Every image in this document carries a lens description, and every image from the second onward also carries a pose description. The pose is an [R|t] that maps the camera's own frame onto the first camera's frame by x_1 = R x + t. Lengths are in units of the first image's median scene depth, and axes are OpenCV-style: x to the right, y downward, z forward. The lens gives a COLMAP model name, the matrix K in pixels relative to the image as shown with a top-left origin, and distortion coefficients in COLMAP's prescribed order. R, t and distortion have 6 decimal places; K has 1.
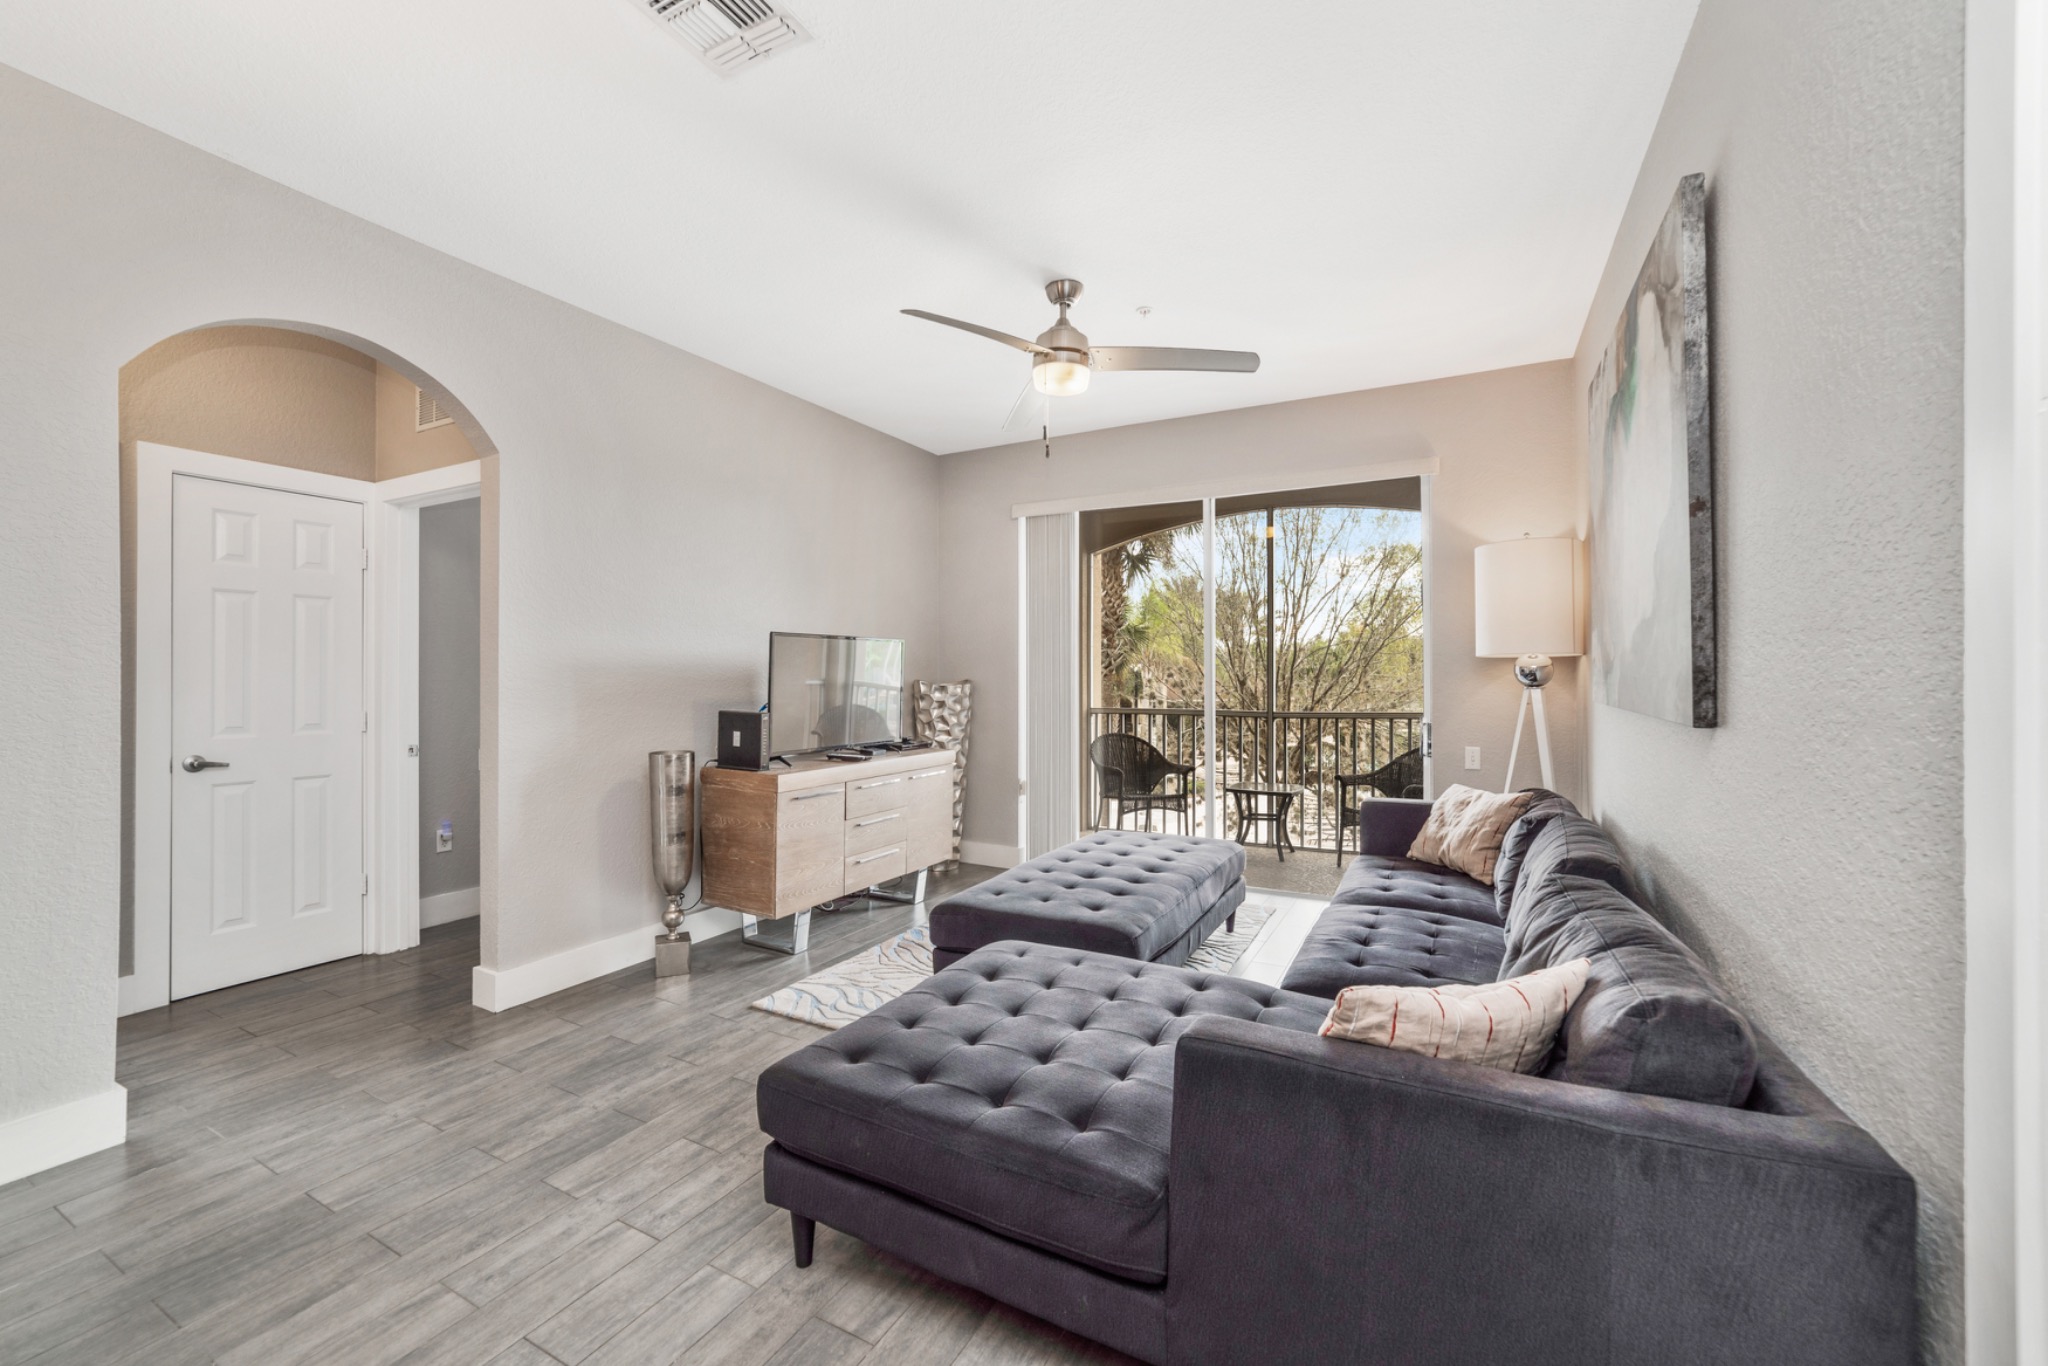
lens RADIAL K [[842.9, 0, 1019.3], [0, 842.9, 678.5], [0, 0, 1]] dist [-0.004050, -0.000163]
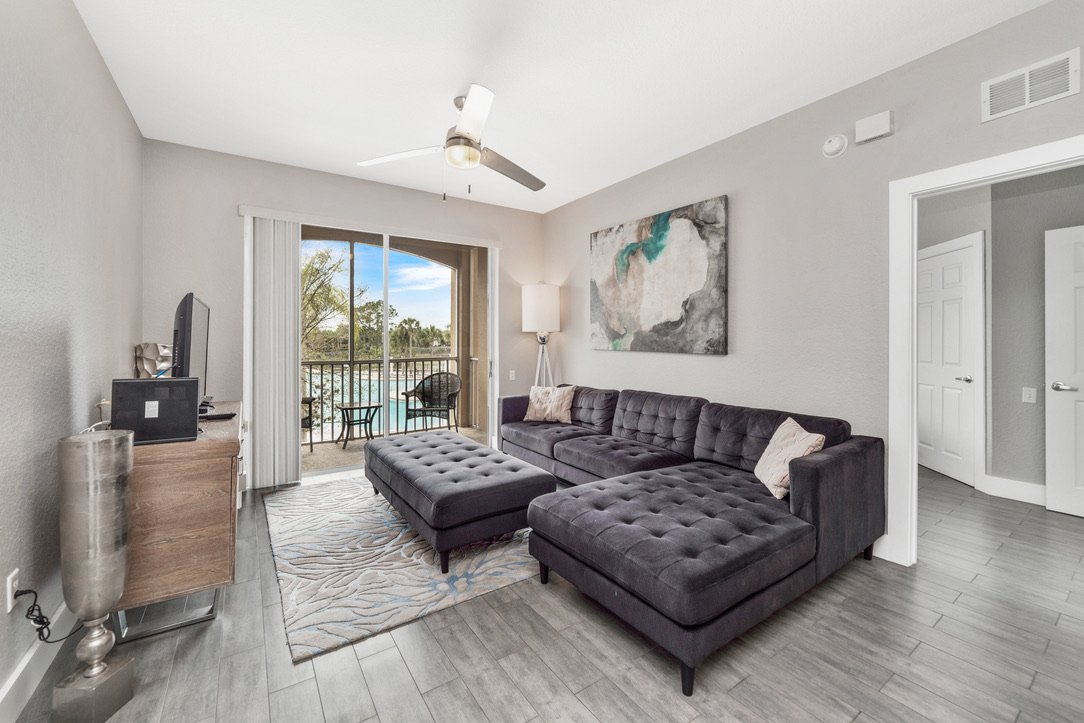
lens RADIAL K [[446.2, 0, 542.3], [0, 446.2, 344.4], [0, 0, 1]] dist [-0.004050, -0.000163]
pose [[0.448816, -0.008219, 0.893586, -0.547585], [0.001987, 0.999964, 0.008200, -0.000025], [-0.893622, -0.001905, 0.448817, 0.403075]]
